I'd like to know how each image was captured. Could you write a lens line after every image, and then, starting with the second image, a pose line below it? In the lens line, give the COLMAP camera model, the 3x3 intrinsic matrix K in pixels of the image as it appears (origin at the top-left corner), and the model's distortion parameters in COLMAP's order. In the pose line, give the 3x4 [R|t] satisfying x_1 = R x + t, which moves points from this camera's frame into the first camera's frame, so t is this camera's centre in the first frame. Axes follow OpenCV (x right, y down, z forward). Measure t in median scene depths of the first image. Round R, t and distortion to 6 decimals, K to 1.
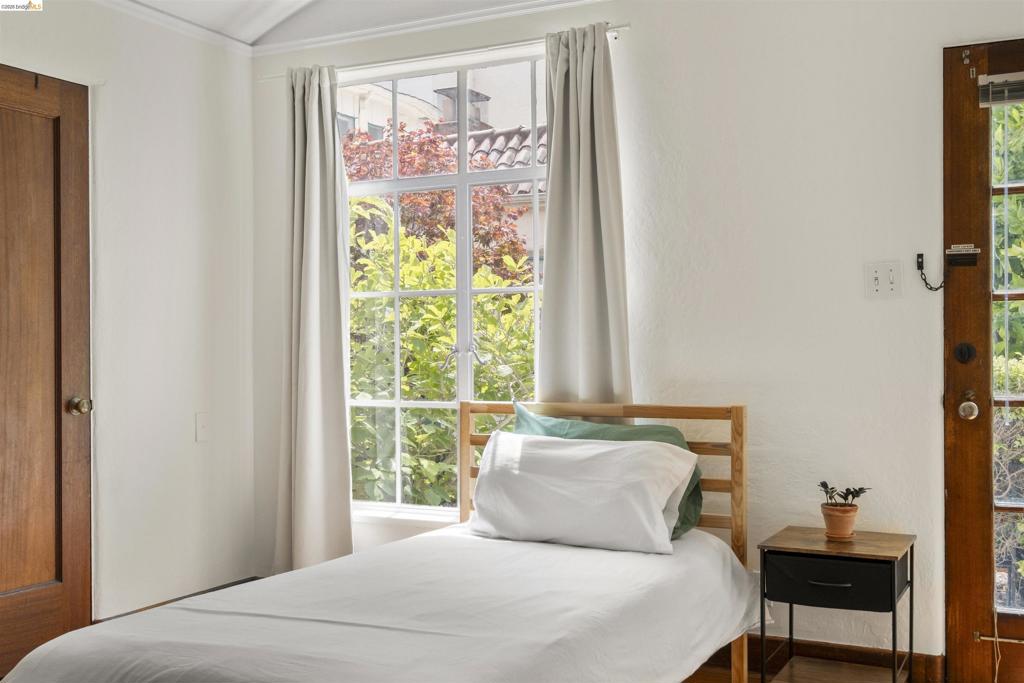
lens RADIAL K [[1076.8, 0, 516.2], [0, 1076.8, 361.5], [0, 0, 1]] dist [-0.001303, 0.029447]
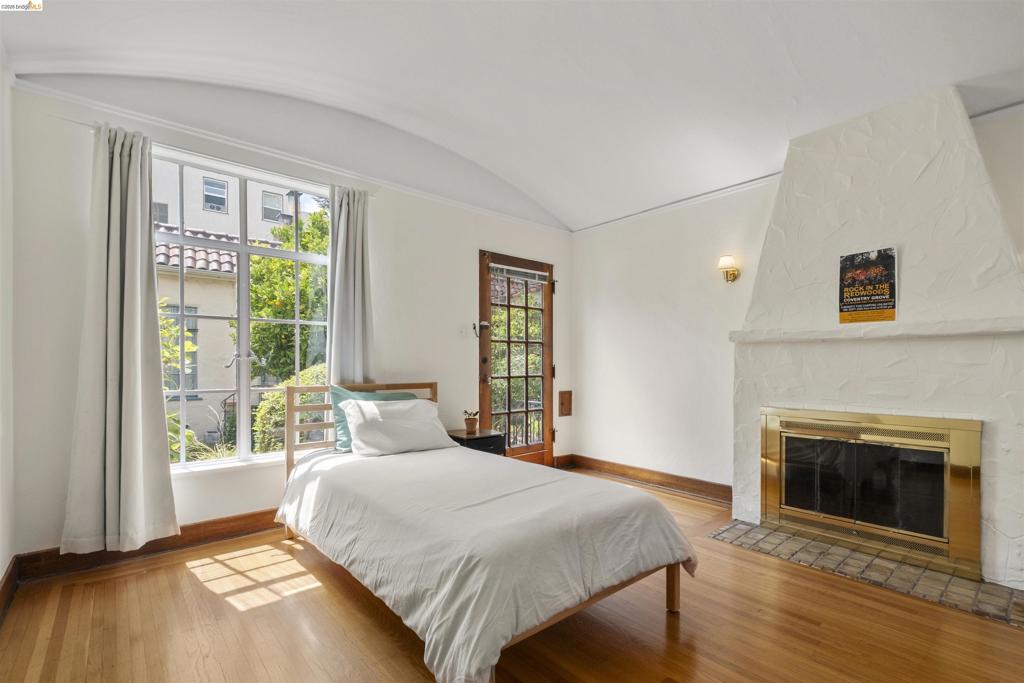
lens RADIAL K [[463.3, 0, 507.9], [0, 463.3, 371.0], [0, 0, 1]] dist [-0.000442, -0.000462]
pose [[0.390941, -0.007659, 0.920384, -0.596452], [0.001169, 0.999969, 0.007825, 0.008977], [-0.920415, -0.001983, 0.390937, 0.422035]]
